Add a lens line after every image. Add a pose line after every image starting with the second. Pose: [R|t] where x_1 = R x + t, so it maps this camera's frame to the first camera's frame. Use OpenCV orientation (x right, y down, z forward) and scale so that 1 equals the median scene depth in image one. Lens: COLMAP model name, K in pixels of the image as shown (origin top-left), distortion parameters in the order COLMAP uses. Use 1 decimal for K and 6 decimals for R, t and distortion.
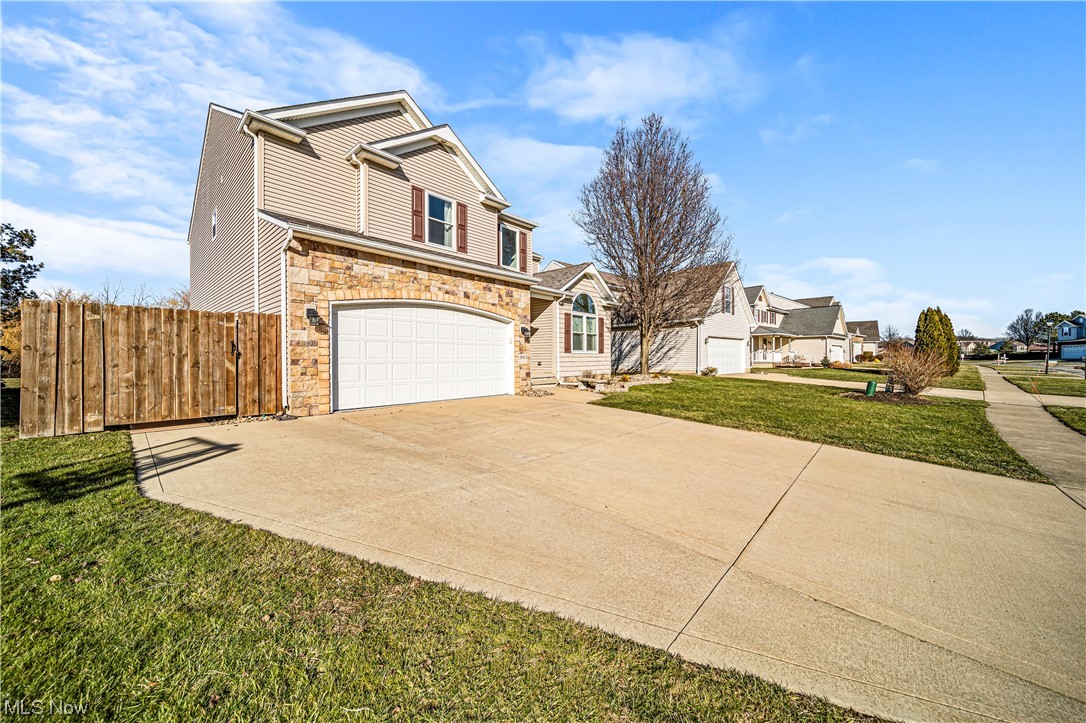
lens RADIAL K [[375.3, 0, 543.0], [0, 375.3, 361.5], [0, 0, 1]] dist [0.002335, 0.000141]
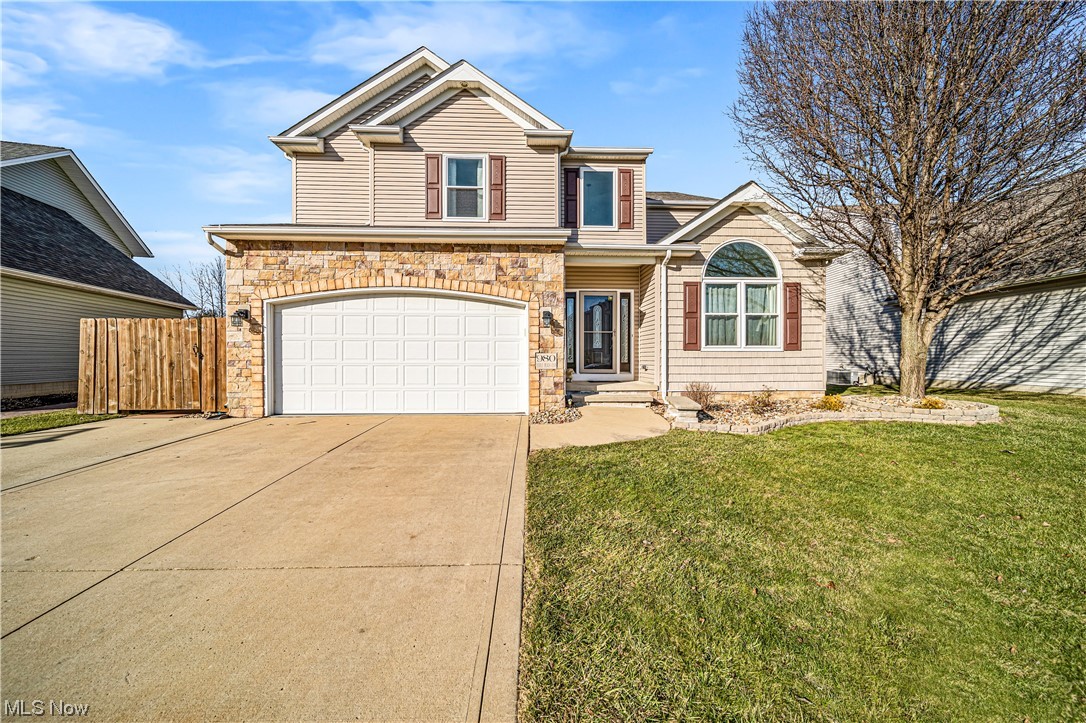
lens RADIAL K [[375.3, 0, 543.0], [0, 375.3, 361.5], [0, 0, 1]] dist [0.002335, 0.000141]
pose [[0.703437, 0.008585, -0.710706, 0.435606], [-0.007460, 0.999961, 0.004695, -0.009448], [0.710719, 0.001999, 0.703473, 0.588549]]
